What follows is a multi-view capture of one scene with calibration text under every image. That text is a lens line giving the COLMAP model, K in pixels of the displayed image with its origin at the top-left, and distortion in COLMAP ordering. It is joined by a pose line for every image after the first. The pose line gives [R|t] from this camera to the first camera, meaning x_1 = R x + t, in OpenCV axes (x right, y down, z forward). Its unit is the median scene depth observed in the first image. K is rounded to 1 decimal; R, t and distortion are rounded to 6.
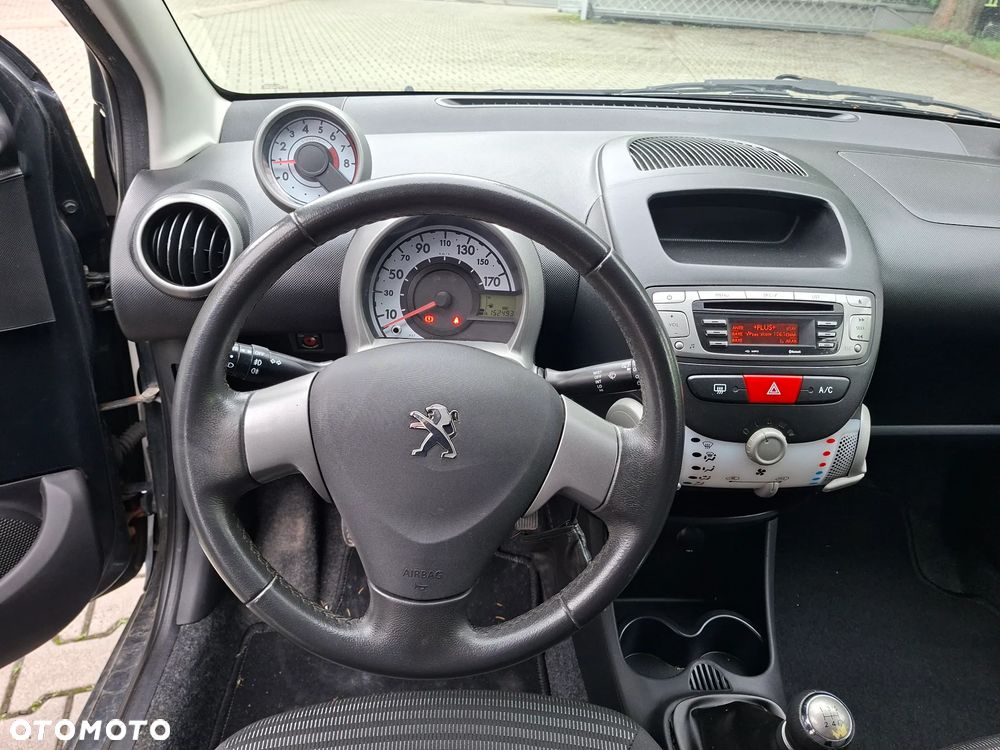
lens RADIAL K [[693.3, 0, 492.8], [0, 693.3, 364.4], [0, 0, 1]] dist [0.071911, -0.078090]
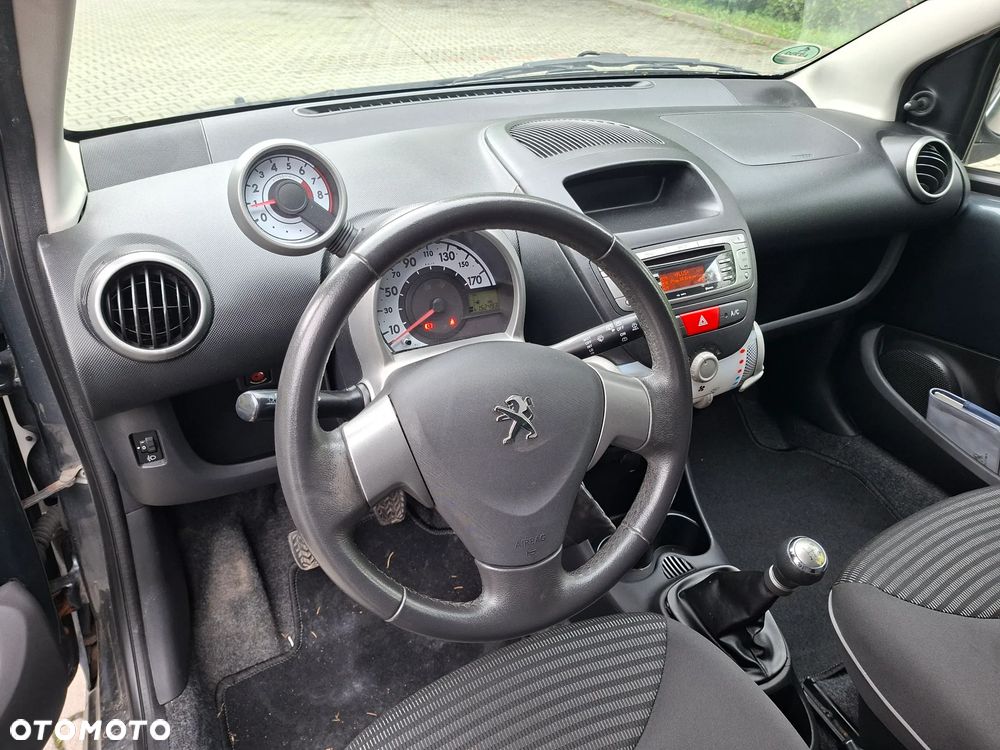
lens RADIAL K [[688.6, 0, 502.7], [0, 688.6, 369.6], [0, 0, 1]] dist [0.087128, -0.100239]
pose [[0.919624, -0.237499, 0.312867, -0.335745], [0.223595, 0.971381, 0.080156, -0.059631], [-0.322949, -0.003757, 0.946409, -0.050324]]
